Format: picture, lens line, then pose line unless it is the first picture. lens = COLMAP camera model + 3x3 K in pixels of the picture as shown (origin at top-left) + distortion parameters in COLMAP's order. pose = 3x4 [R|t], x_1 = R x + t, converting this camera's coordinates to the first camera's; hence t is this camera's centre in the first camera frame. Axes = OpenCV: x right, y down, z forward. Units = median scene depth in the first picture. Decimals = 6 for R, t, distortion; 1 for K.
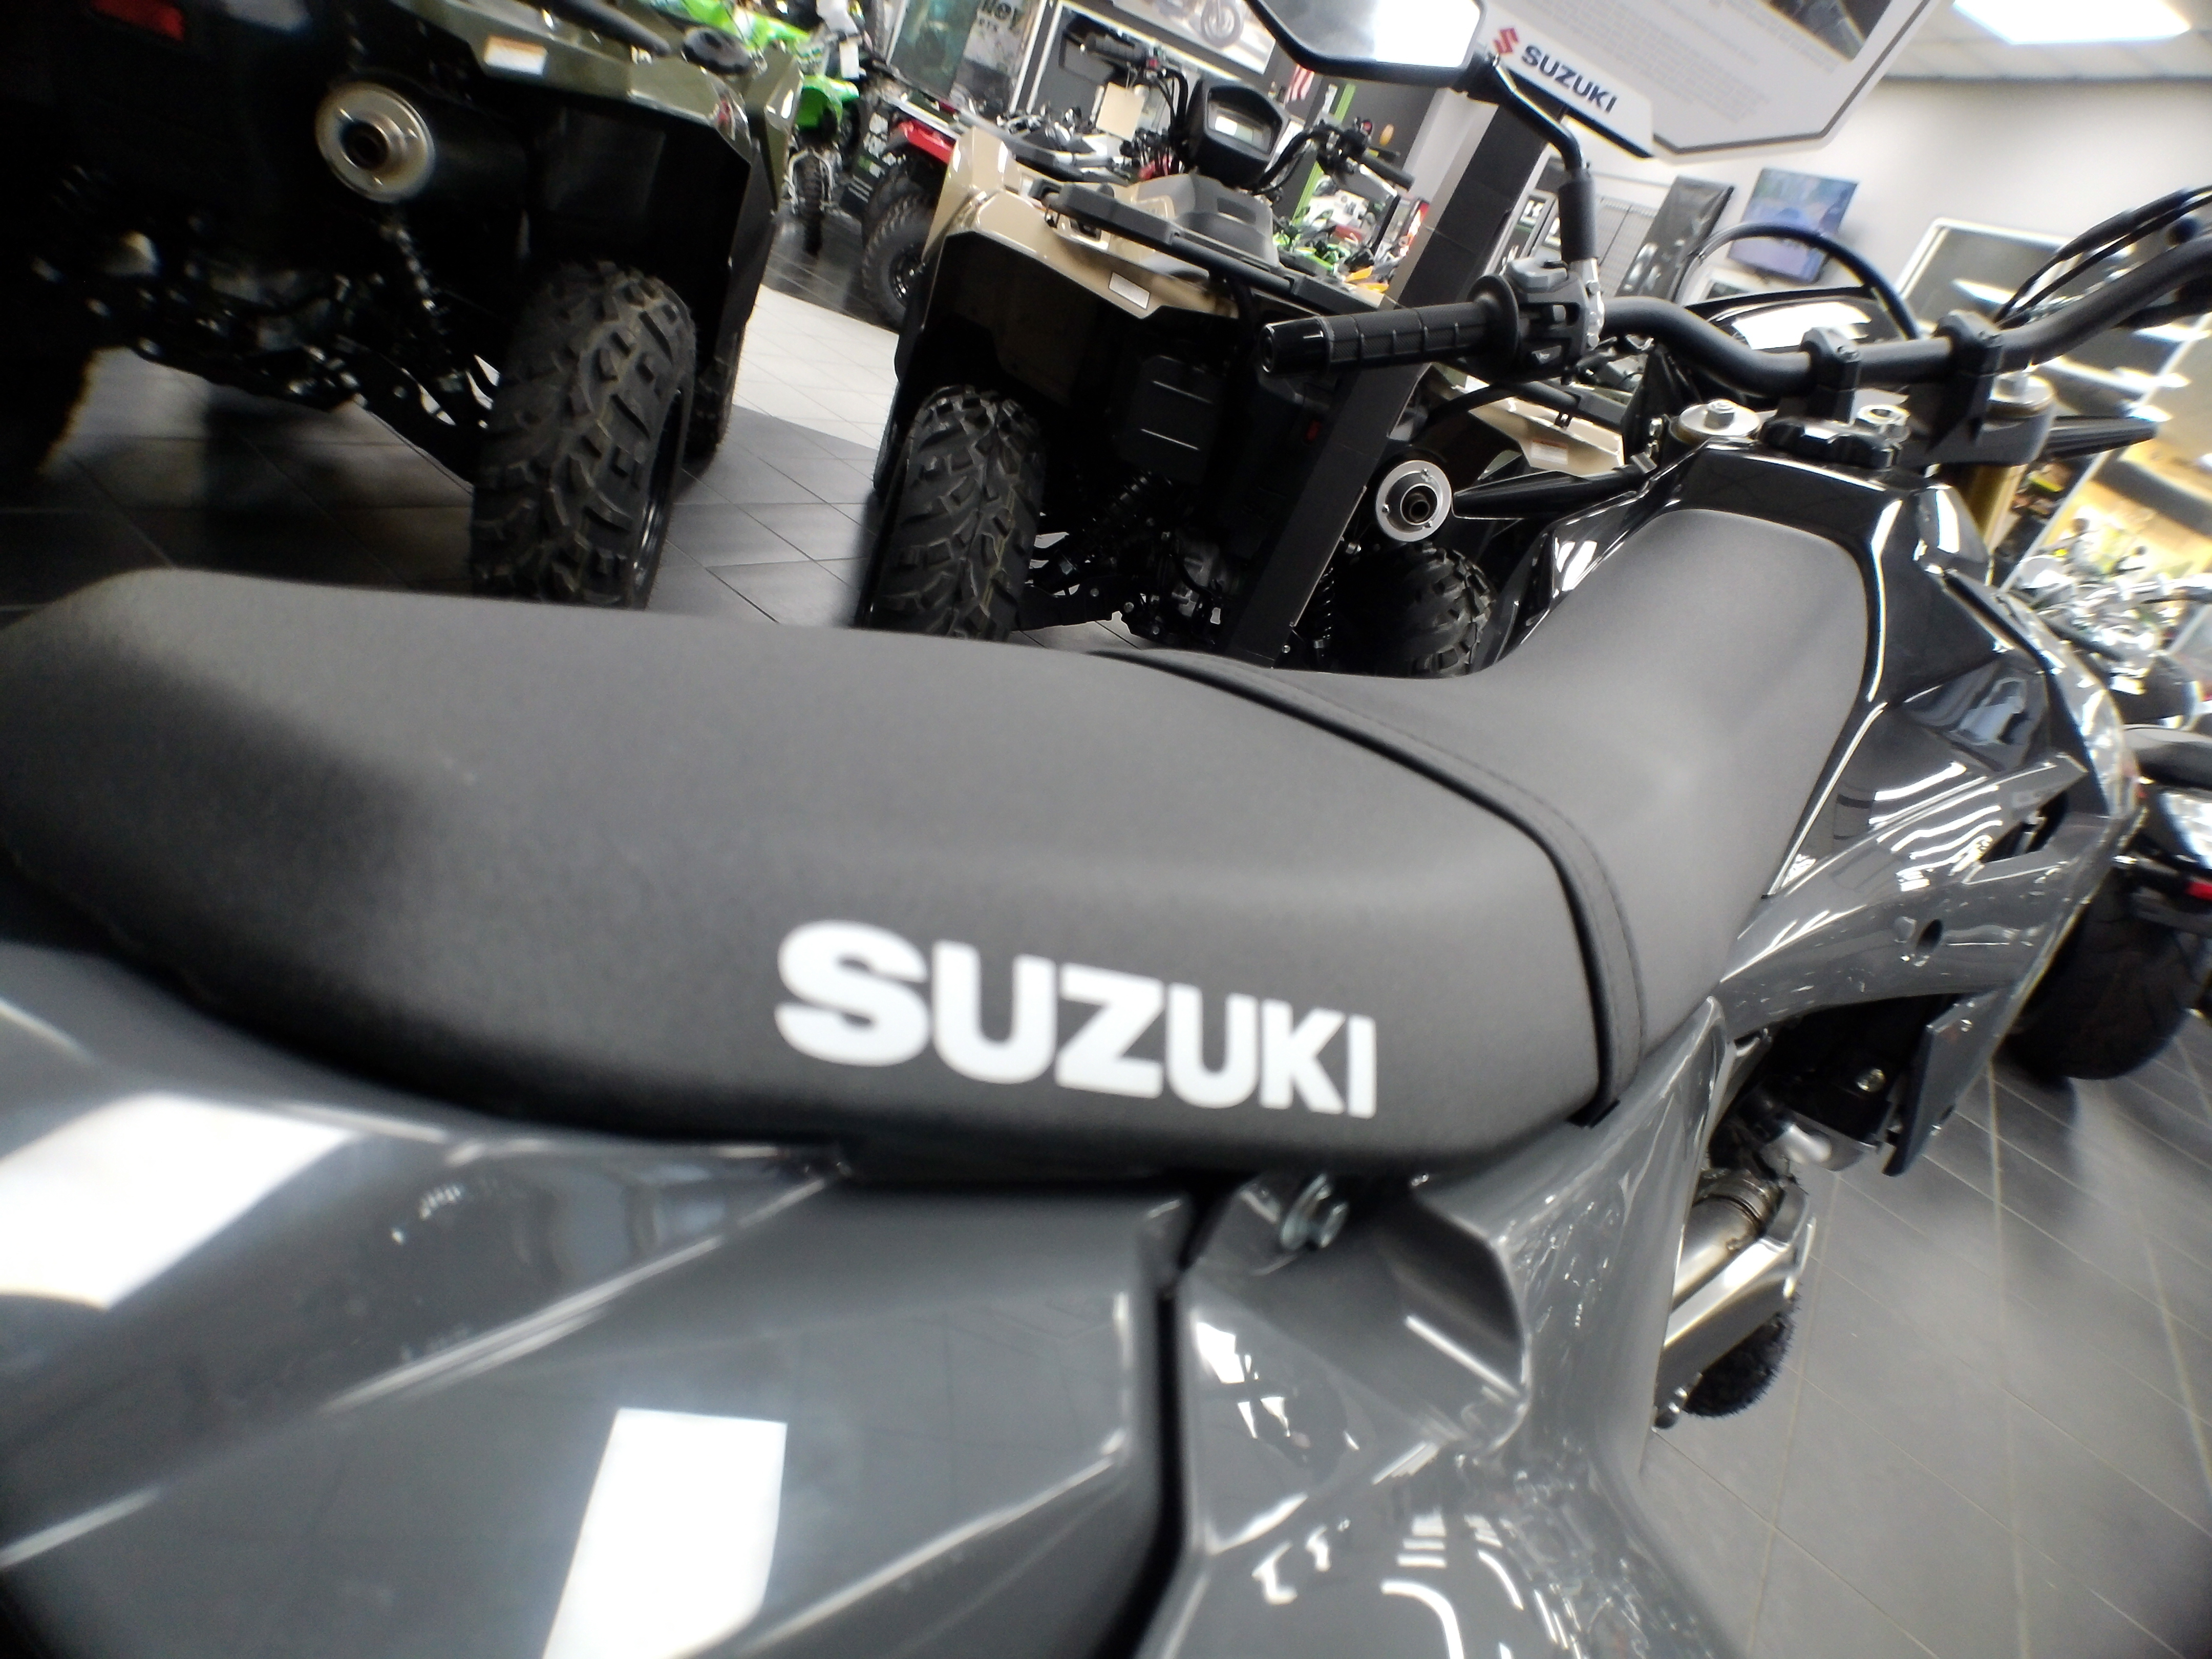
lens RADIAL K [[1218.3, 0, 1115.9], [0, 1218.3, 817.6], [0, 0, 1]] dist [-0.039894, 0.001095]
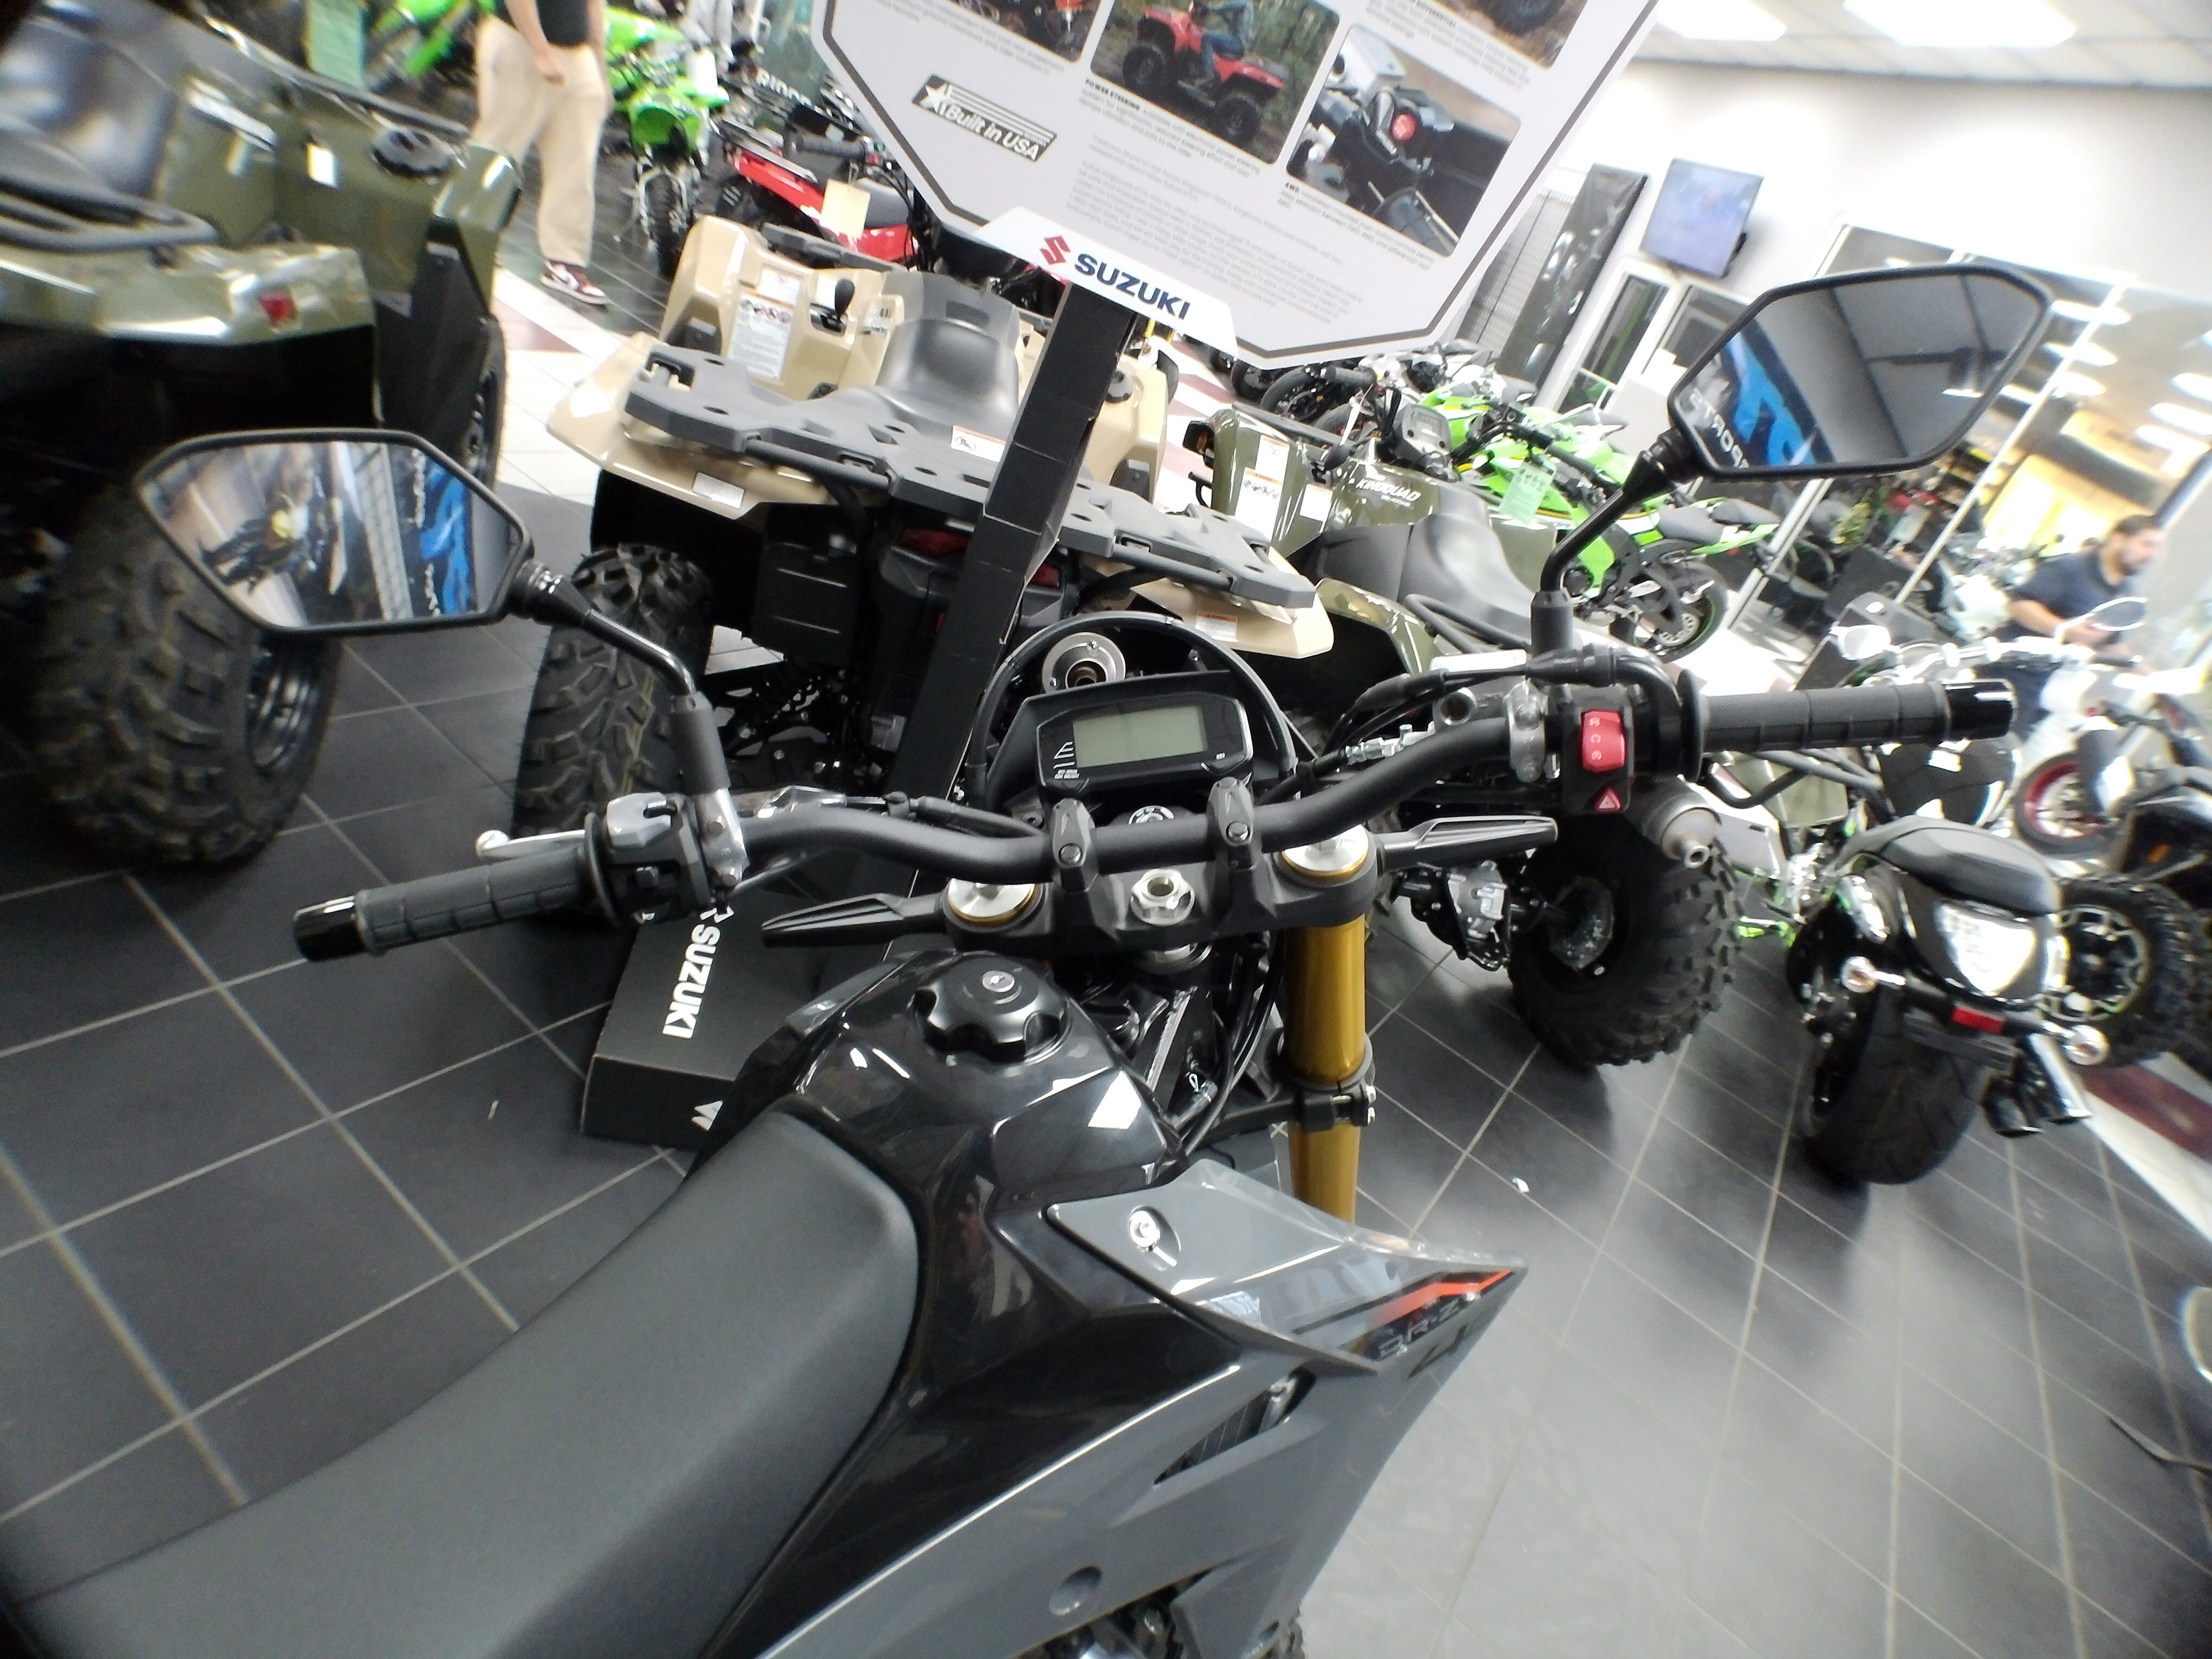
lens RADIAL K [[1229.0, 0, 1106.0], [0, 1229.0, 829.5], [0, 0, 1]] dist [-0.072641, 0.034598]
pose [[0.999631, -0.016597, 0.021494, 0.251385], [0.015893, 0.999345, 0.032512, -0.177857], [-0.022020, -0.032159, 0.999240, 0.047577]]
